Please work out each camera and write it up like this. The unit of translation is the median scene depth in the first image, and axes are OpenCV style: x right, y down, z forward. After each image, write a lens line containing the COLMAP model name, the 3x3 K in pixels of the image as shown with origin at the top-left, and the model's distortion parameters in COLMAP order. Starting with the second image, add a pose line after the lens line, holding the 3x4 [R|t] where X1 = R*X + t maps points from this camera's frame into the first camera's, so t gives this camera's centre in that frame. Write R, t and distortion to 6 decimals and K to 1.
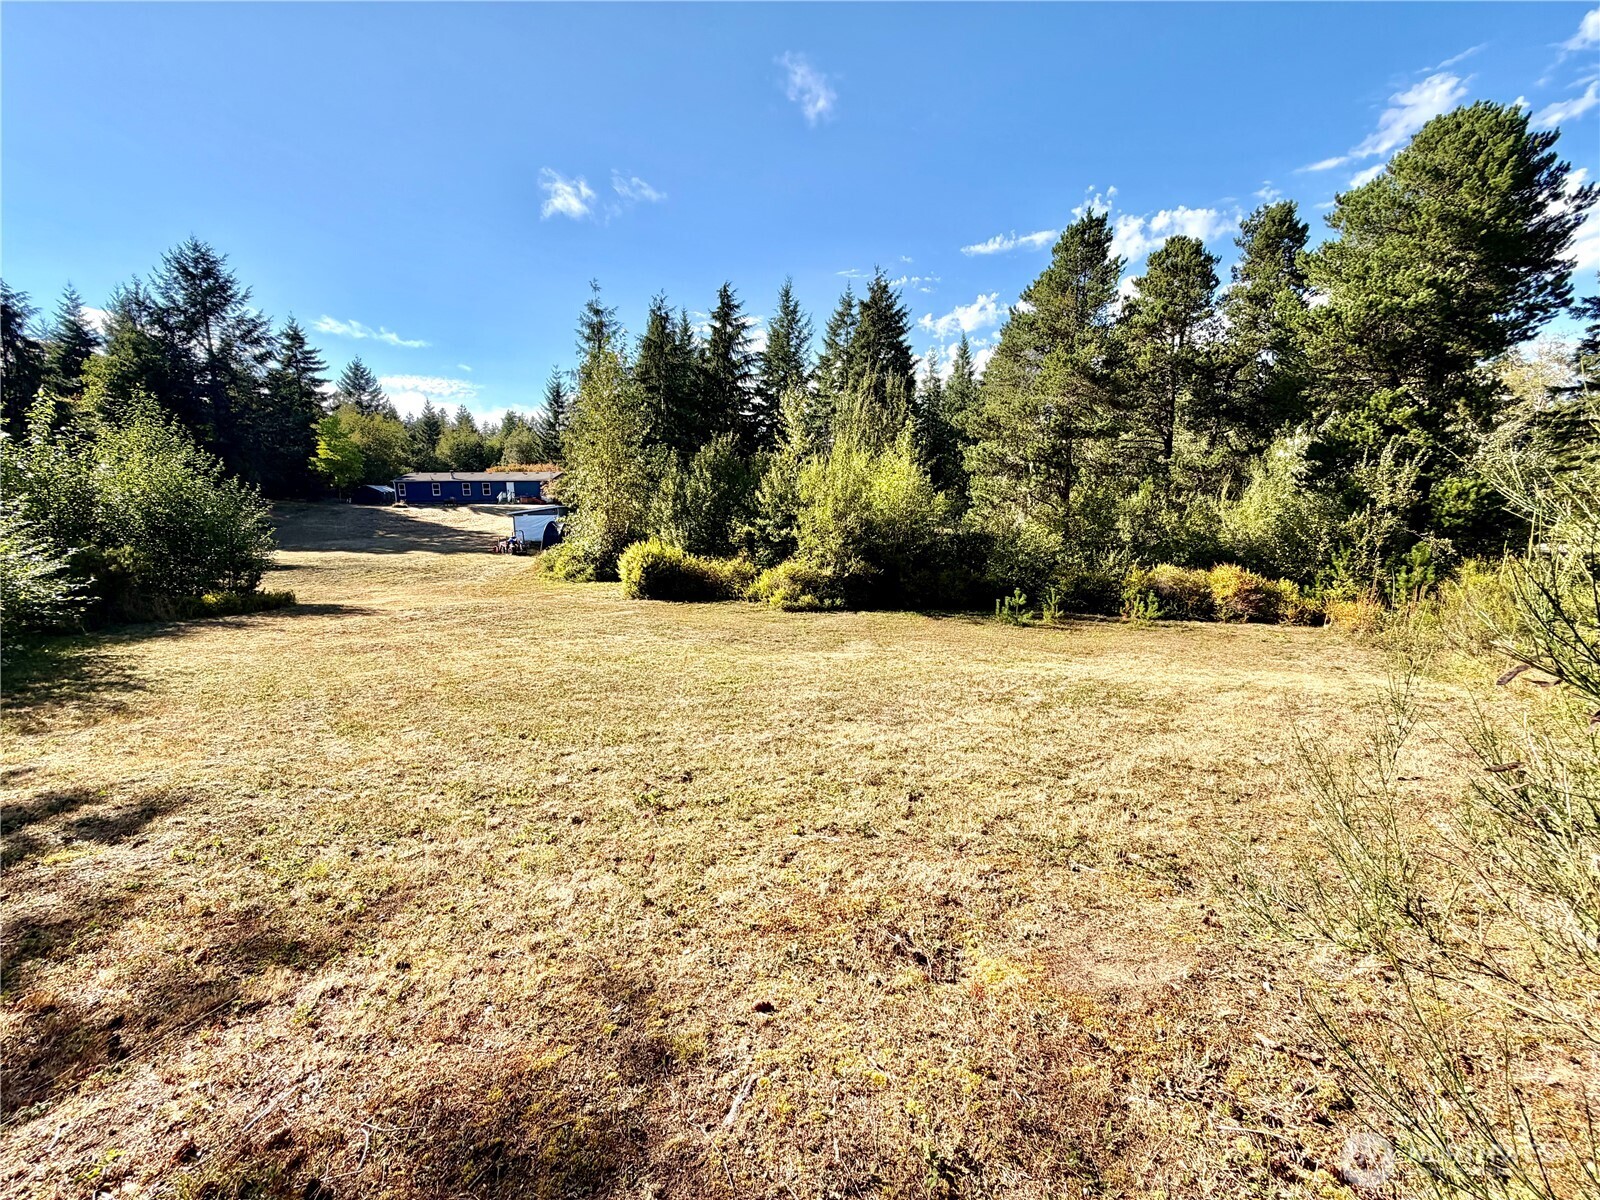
lens RADIAL K [[649.2, 0, 799.4], [0, 649.2, 602.1], [0, 0, 1]] dist [-0.001685, -0.000047]
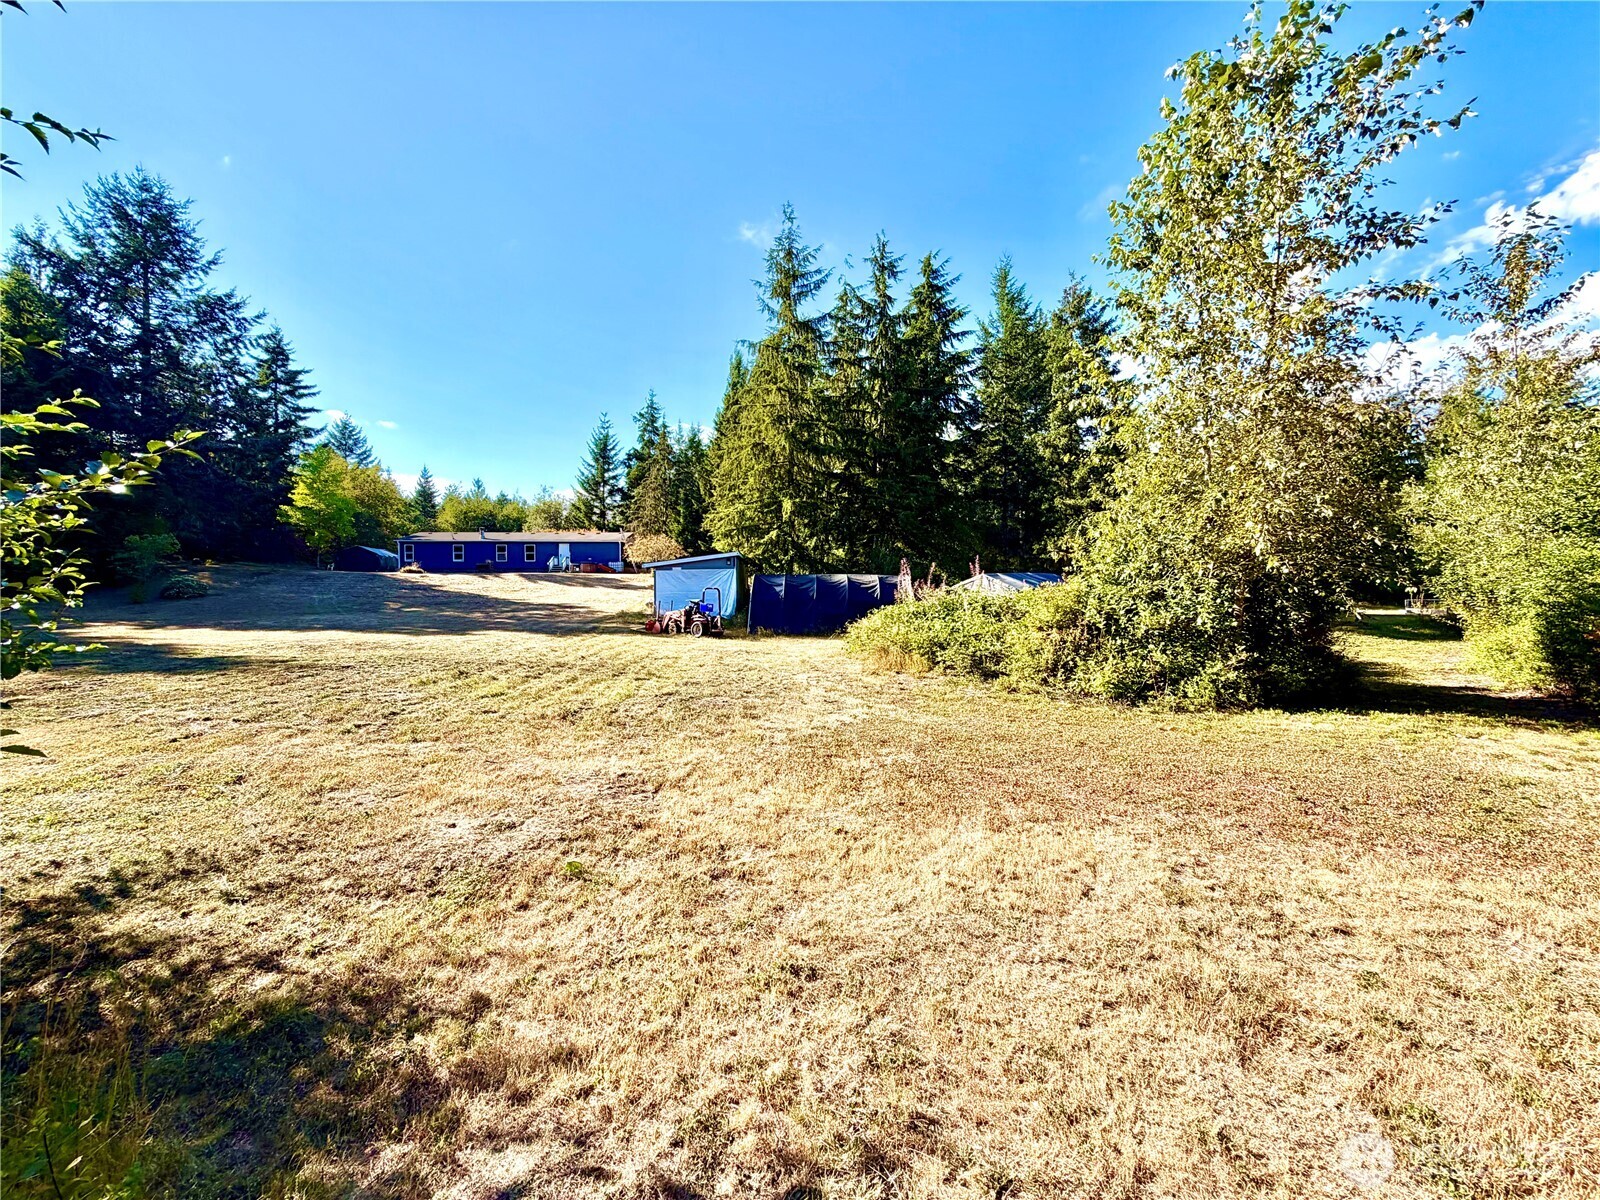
lens RADIAL K [[649.2, 0, 798.7], [0, 649.2, 596.9], [0, 0, 1]] dist [-0.001685, -0.000047]
pose [[0.998825, 0.001448, 0.048445, -0.248947], [0.005973, 0.988257, -0.152686, -0.017118], [-0.048097, 0.152796, 0.987087, 0.321976]]
